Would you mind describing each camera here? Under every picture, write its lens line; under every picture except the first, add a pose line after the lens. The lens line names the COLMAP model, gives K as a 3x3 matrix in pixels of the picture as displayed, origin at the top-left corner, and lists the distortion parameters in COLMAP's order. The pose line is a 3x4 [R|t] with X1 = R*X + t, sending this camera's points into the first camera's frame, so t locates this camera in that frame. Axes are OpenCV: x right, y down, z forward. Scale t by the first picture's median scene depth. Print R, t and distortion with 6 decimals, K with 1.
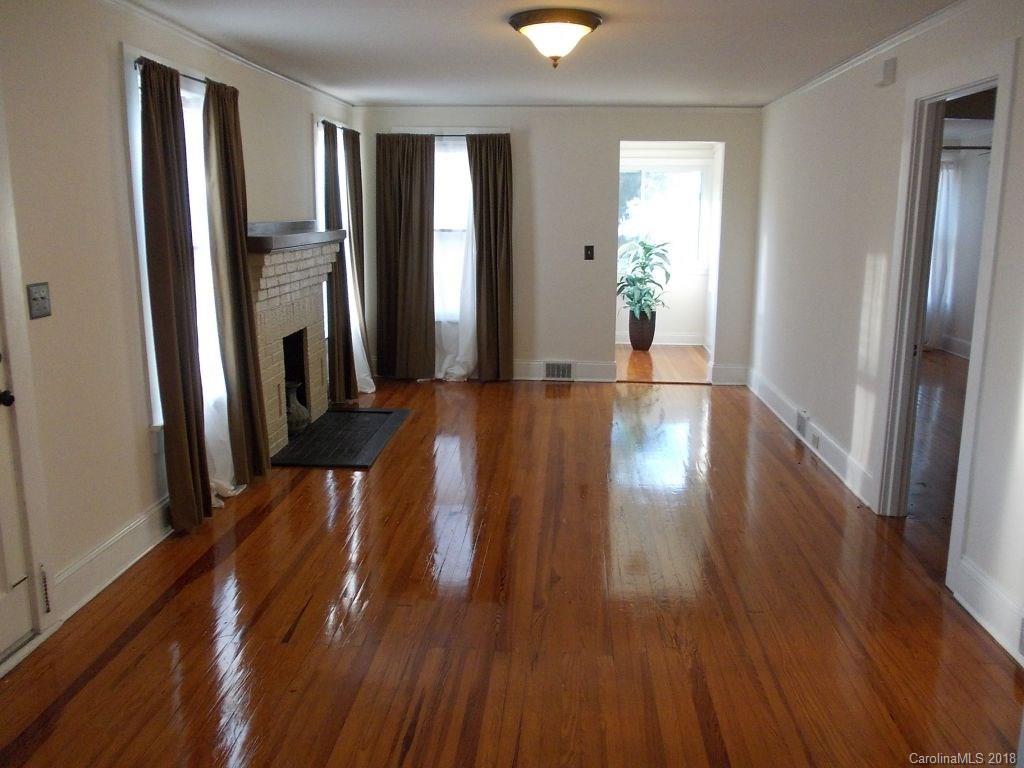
lens RADIAL K [[861.0, 0, 512.0], [0, 861.0, 384.0], [0, 0, 1]] dist [-0.004048, -0.064336]
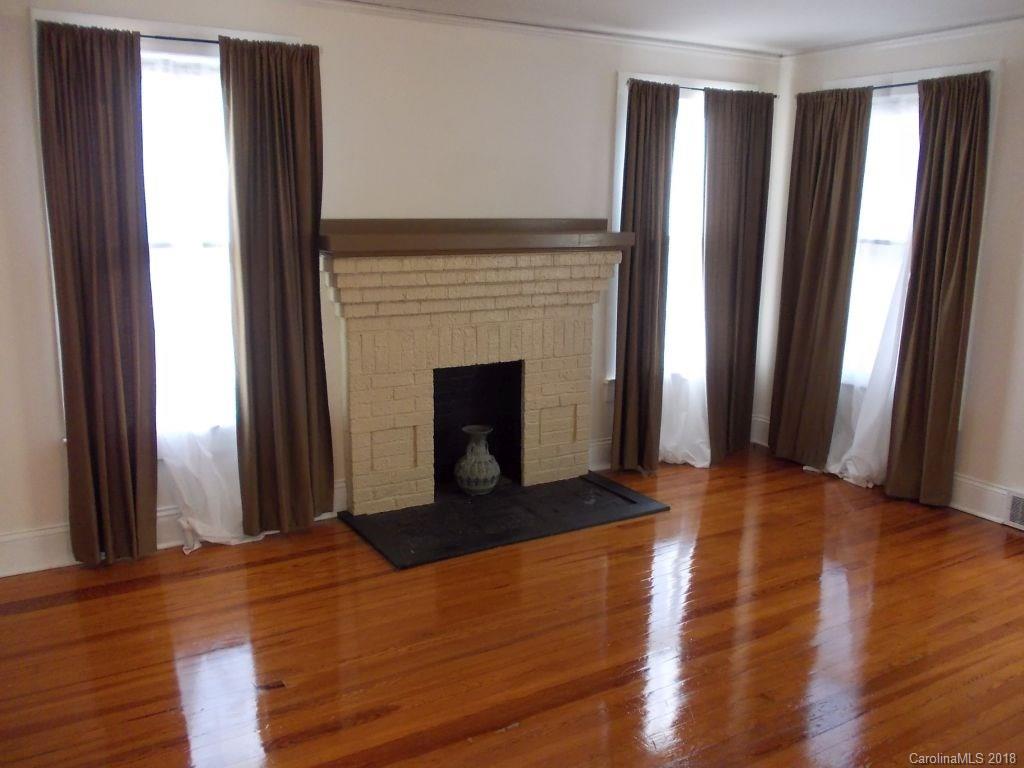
lens RADIAL K [[861.0, 0, 512.0], [0, 861.0, 384.0], [0, 0, 1]] dist [-0.004048, -0.064336]
pose [[0.568809, 0.172154, -0.804251, 0.291769], [-0.176015, 0.980673, 0.085431, -0.086744], [0.803415, 0.092966, 0.588117, 0.448264]]
